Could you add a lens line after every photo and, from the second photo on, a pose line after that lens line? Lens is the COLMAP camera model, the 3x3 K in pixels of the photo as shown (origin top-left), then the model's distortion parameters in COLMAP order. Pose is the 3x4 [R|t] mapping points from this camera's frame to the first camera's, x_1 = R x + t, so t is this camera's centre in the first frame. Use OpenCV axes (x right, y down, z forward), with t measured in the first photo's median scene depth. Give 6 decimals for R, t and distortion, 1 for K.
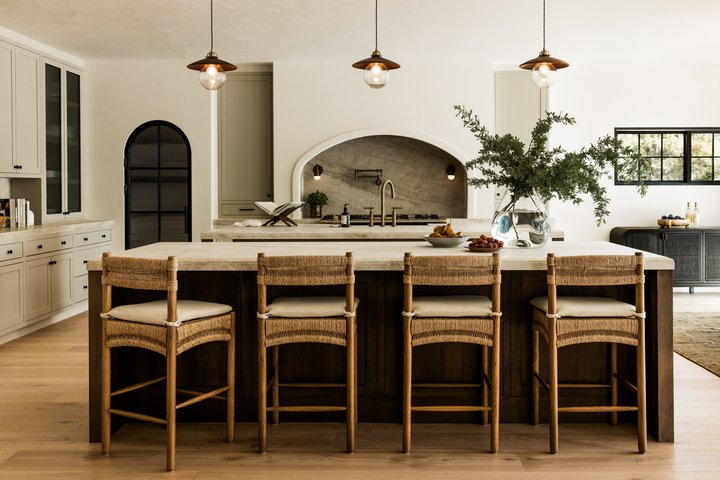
lens RADIAL K [[723.4, 0, 360.0], [0, 723.4, 240.0], [0, 0, 1]] dist [0.000728, -0.009878]
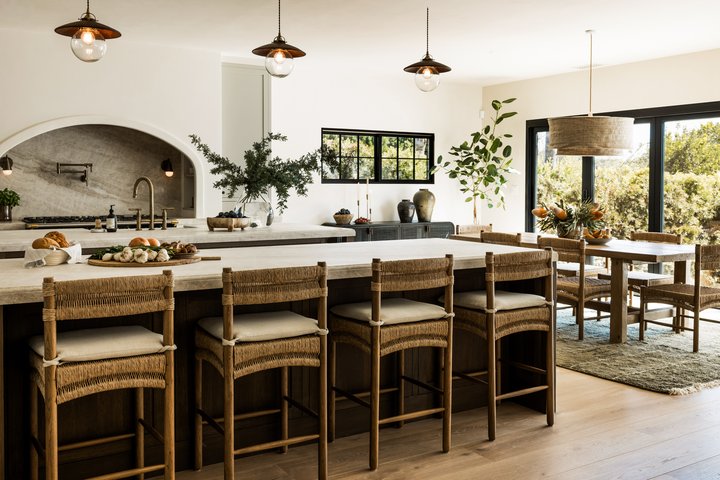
lens RADIAL K [[738.5, 0, 360.0], [0, 738.5, 240.0], [0, 0, 1]] dist [-0.054611, 0.009554]
pose [[0.824665, -0.035720, 0.564492, -0.415726], [0.032911, 0.999343, 0.015158, -0.017743], [-0.564663, 0.006077, 0.825300, 0.188604]]
